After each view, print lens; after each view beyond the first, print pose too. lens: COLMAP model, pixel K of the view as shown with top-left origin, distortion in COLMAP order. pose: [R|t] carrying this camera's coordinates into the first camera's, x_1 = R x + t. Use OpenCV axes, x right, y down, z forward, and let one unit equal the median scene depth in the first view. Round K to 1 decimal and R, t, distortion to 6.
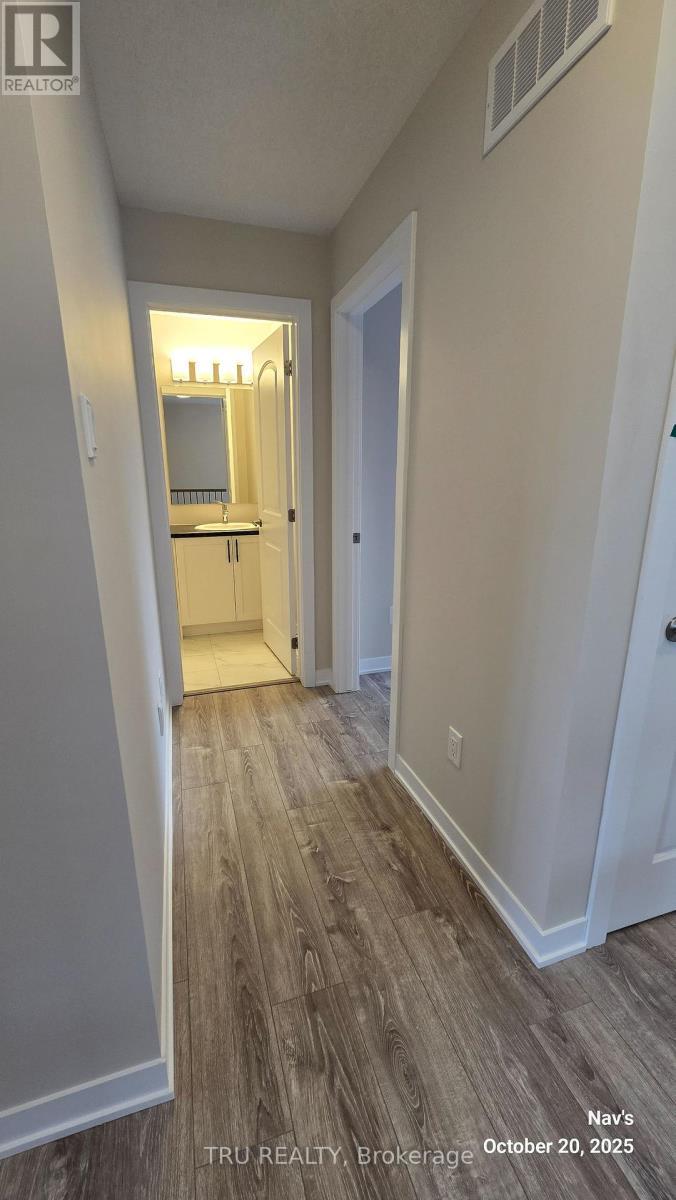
lens RADIAL K [[494.1, 0, 333.9], [0, 494.1, 601.4], [0, 0, 1]] dist [0.001419, 0.001089]
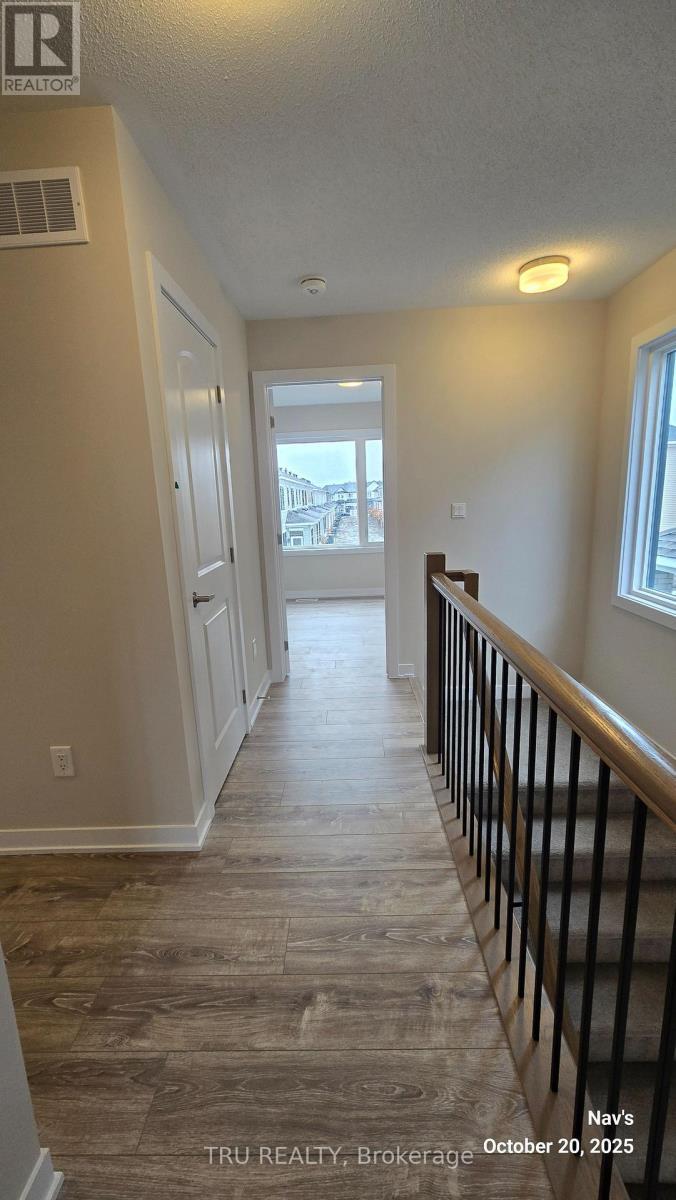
lens RADIAL K [[494.1, 0, 334.7], [0, 494.1, 601.0], [0, 0, 1]] dist [0.001419, 0.001089]
pose [[0.330994, -0.215252, 0.918755, -0.629674], [0.292997, 0.948956, 0.116771, 0.008944], [-0.896993, 0.230542, 0.377166, -0.047958]]
